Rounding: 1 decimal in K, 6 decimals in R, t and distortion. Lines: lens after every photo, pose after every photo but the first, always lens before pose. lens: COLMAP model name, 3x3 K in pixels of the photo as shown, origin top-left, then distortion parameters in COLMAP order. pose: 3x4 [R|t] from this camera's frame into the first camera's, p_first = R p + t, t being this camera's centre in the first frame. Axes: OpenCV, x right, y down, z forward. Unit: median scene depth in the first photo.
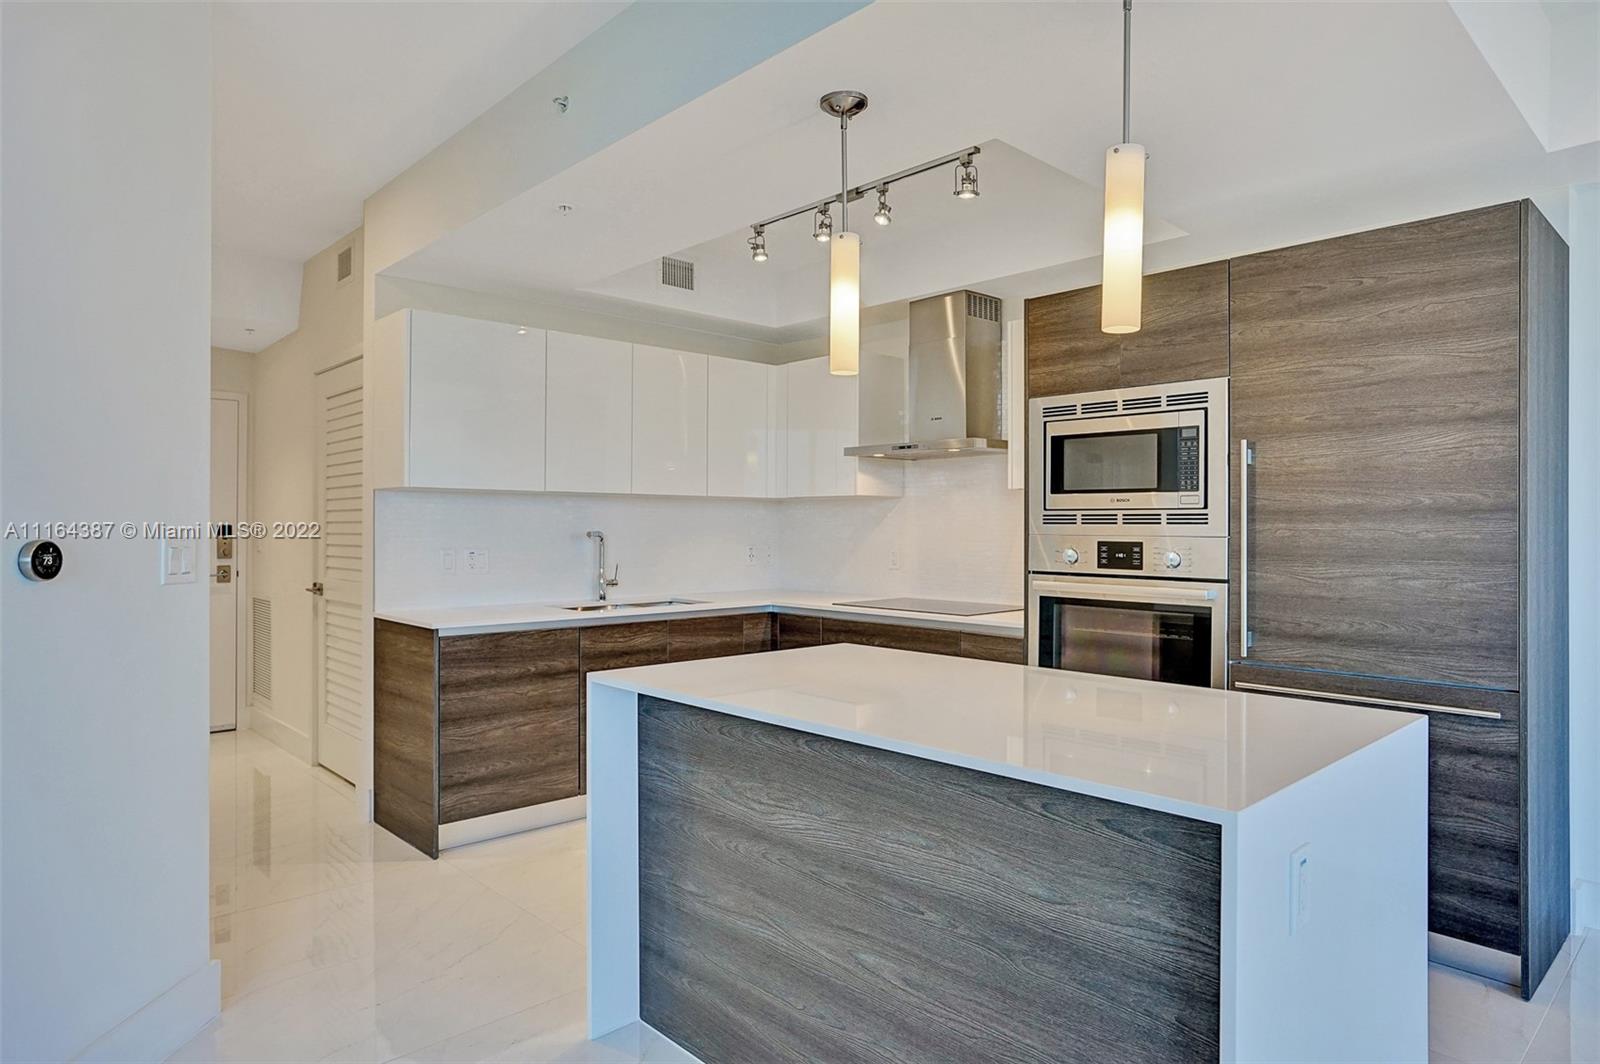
lens RADIAL K [[951.9, 0, 800.0], [0, 951.9, 532.0], [0, 0, 1]] dist [-0.016761, 0.002756]
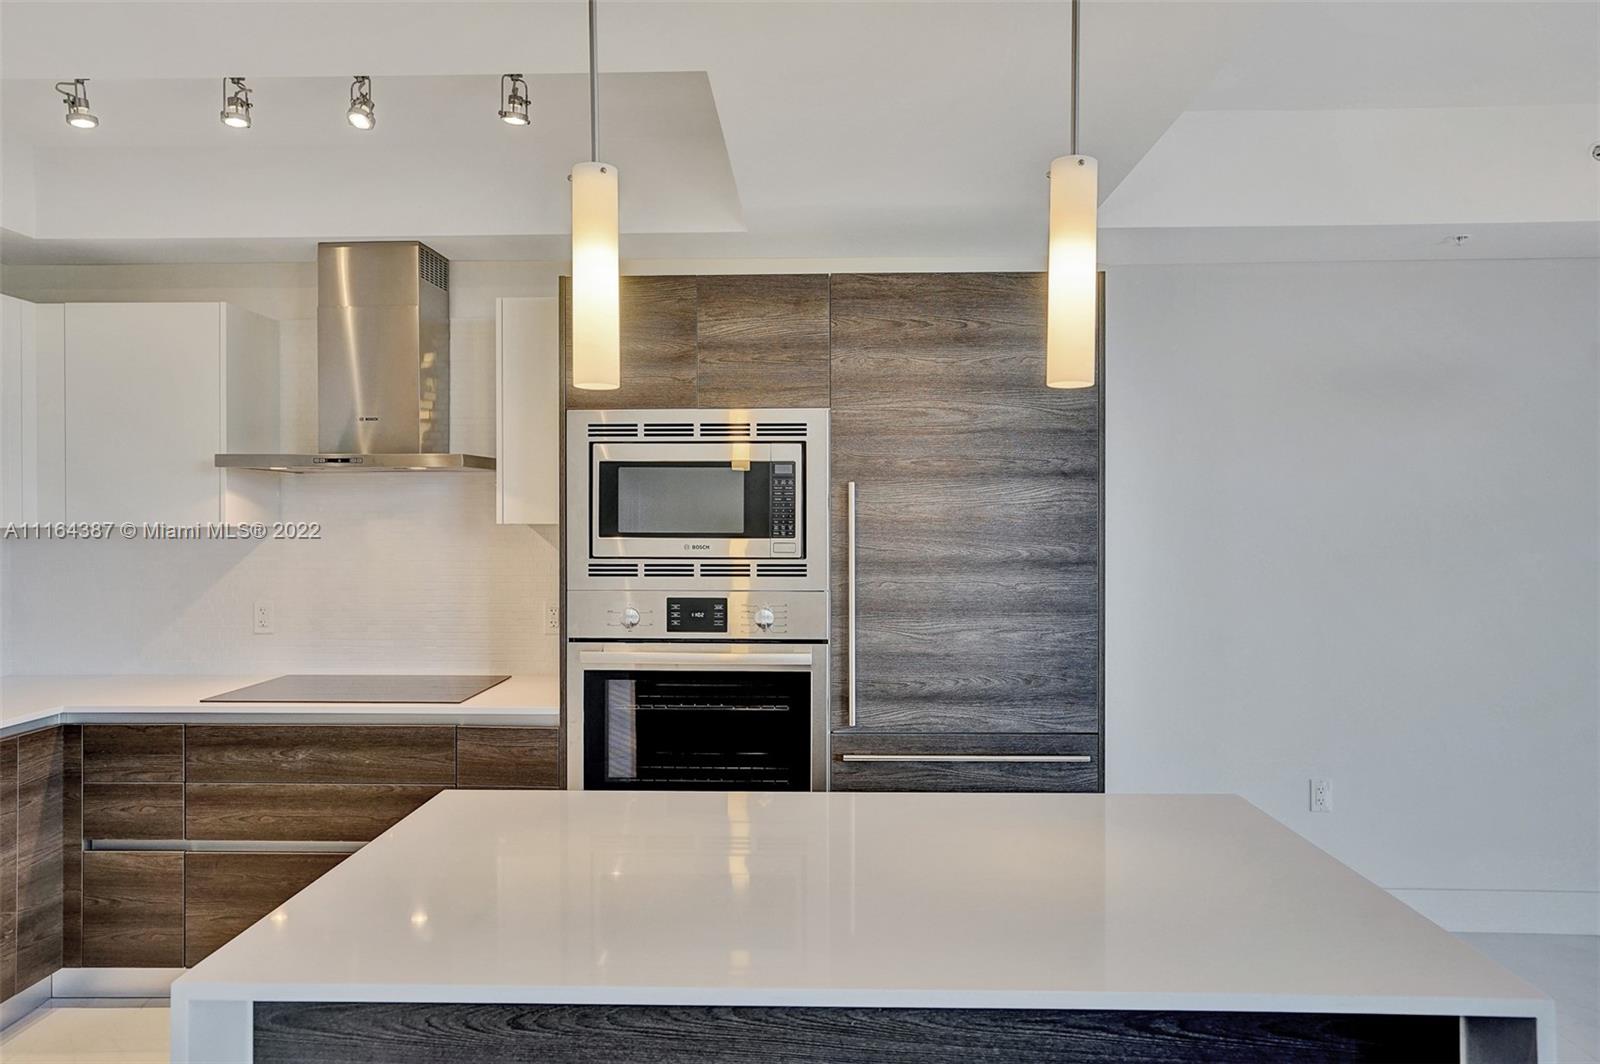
lens RADIAL K [[1109.9, 0, 800.0], [0, 1109.9, 532.0], [0, 0, 1]] dist [-0.007110, 0.020805]
pose [[0.706326, -0.008890, 0.707831, -0.283190], [0.006675, 0.999960, 0.005899, -0.053453], [-0.707855, 0.000558, 0.706357, 0.282047]]
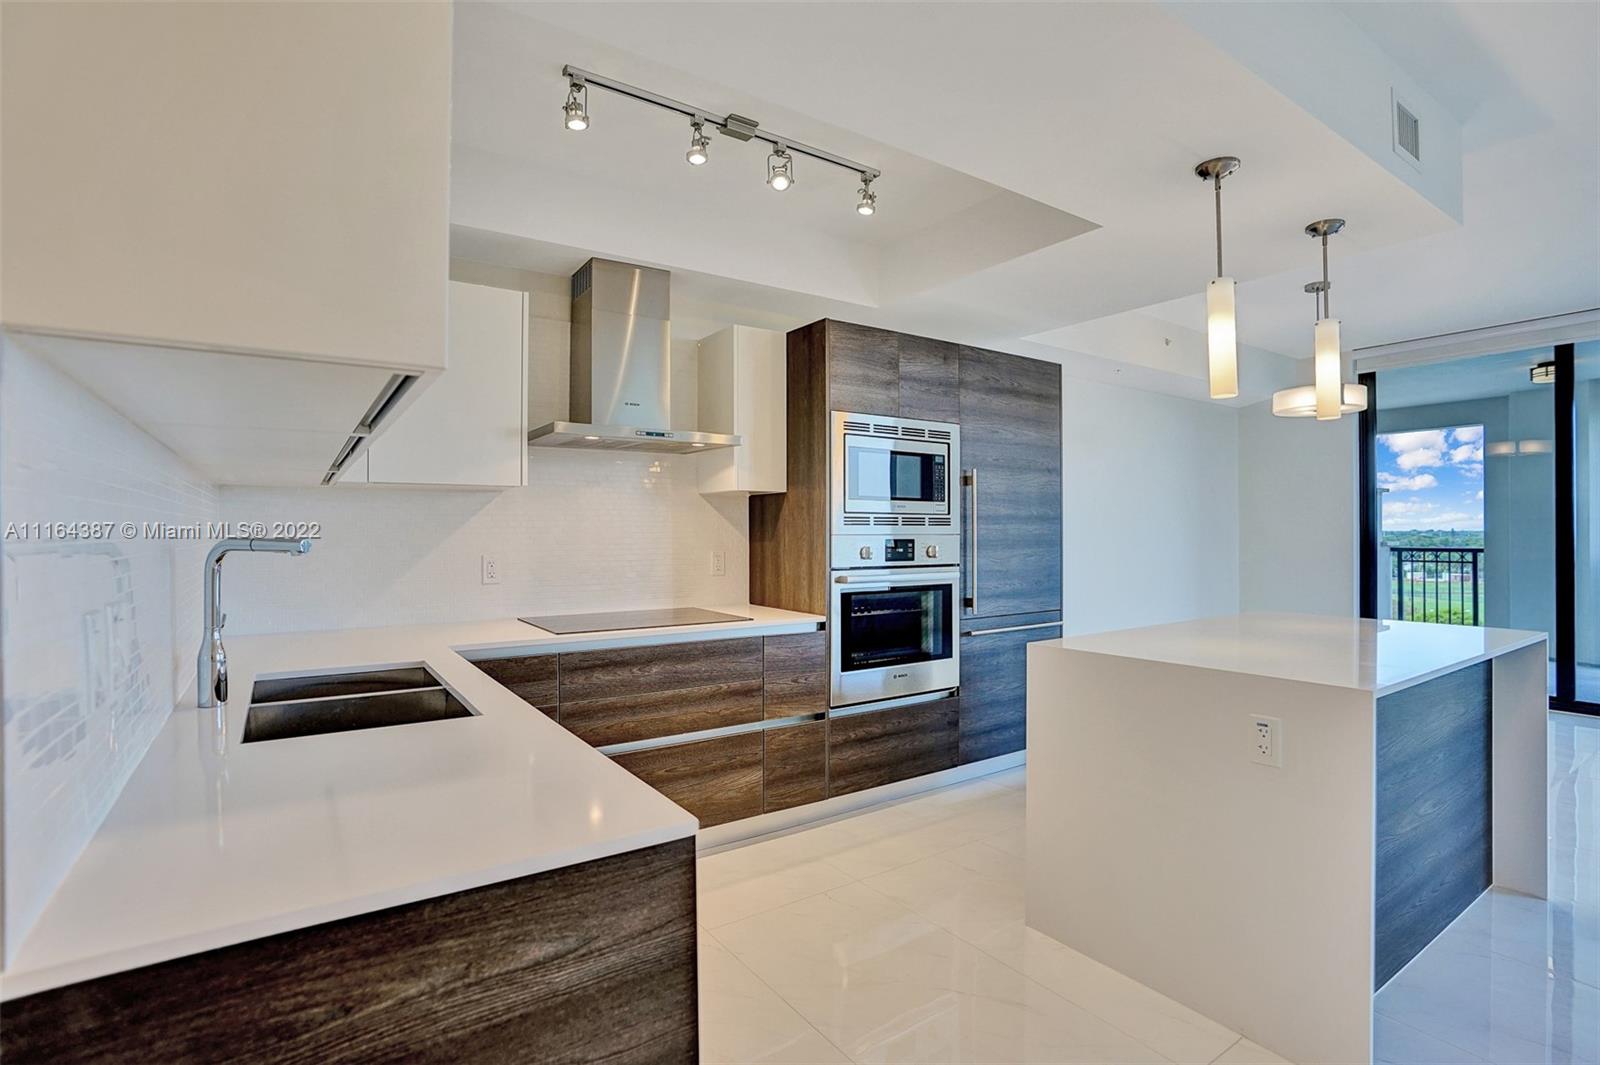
lens RADIAL K [[758.1, 0, 800.0], [0, 758.1, 532.5], [0, 0, 1]] dist [-0.067307, 0.000063]
pose [[0.159086, -0.004196, 0.987256, -0.702296], [0.008562, 0.999959, 0.002870, -0.002973], [-0.987228, 0.007996, 0.159116, 1.015961]]
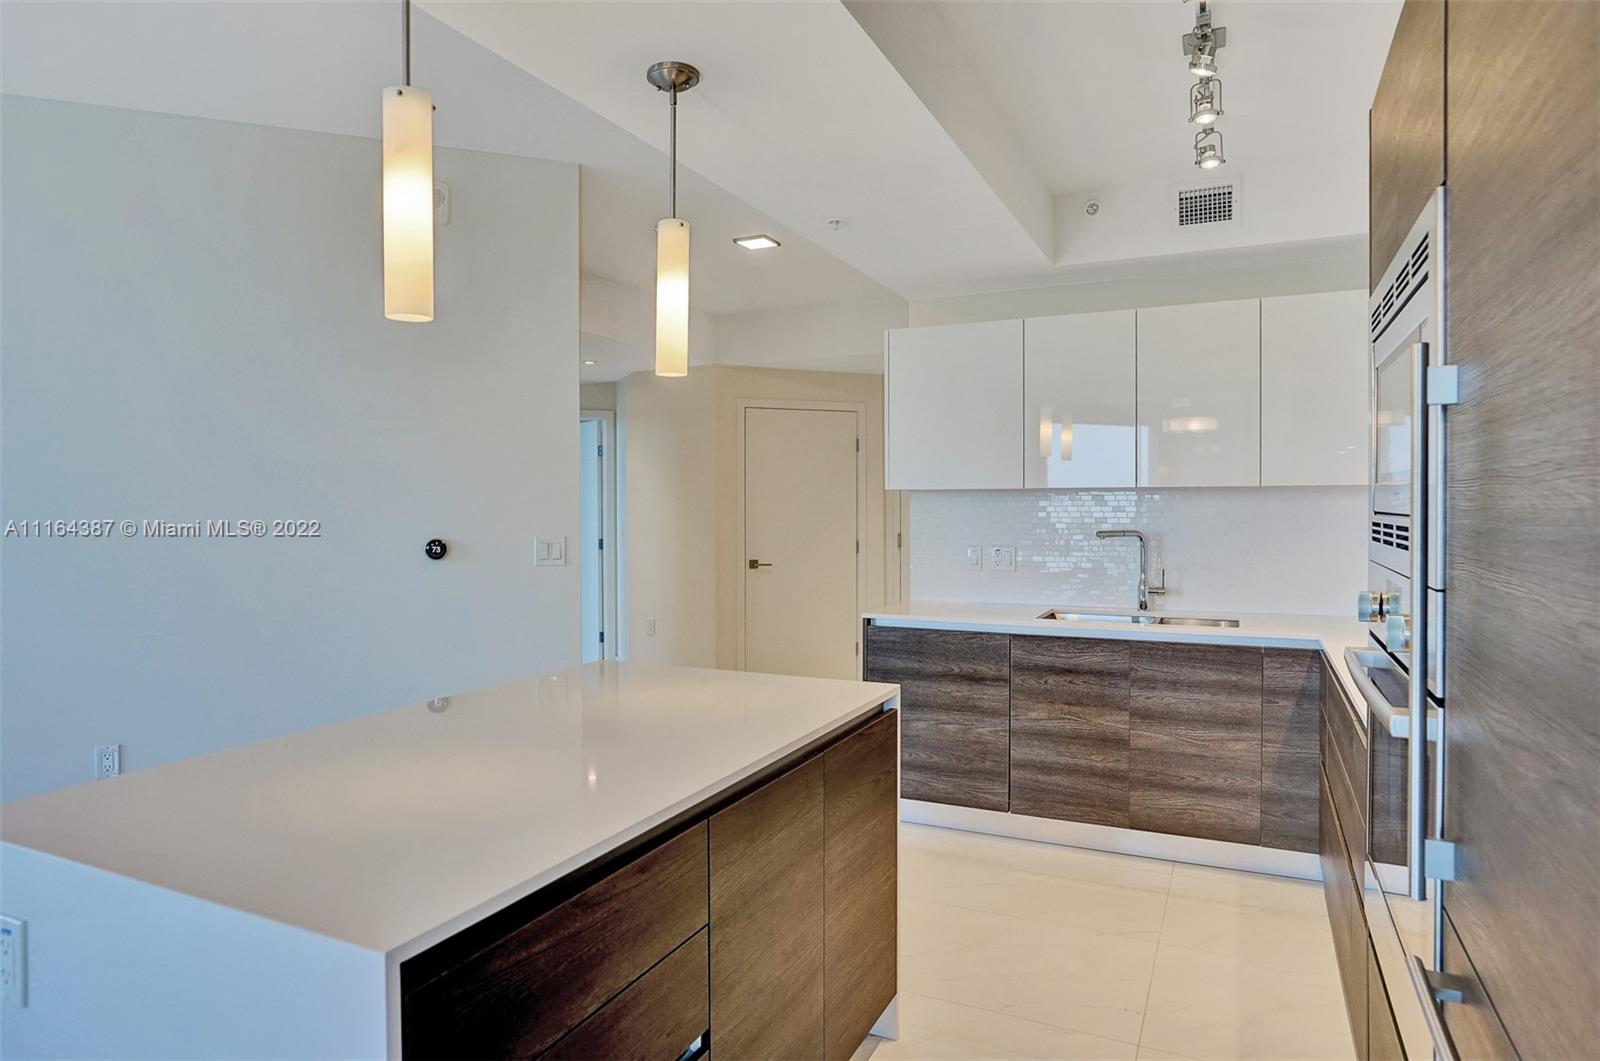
lens RADIAL K [[945.9, 0, 800.0], [0, 945.9, 530.5], [0, 0, 1]] dist [-0.016544, 0.000305]
pose [[0.361952, 0.021411, -0.931951, 0.693262], [-0.000275, 0.999739, 0.022862, -0.029384], [0.932197, -0.008019, 0.361863, 0.582438]]
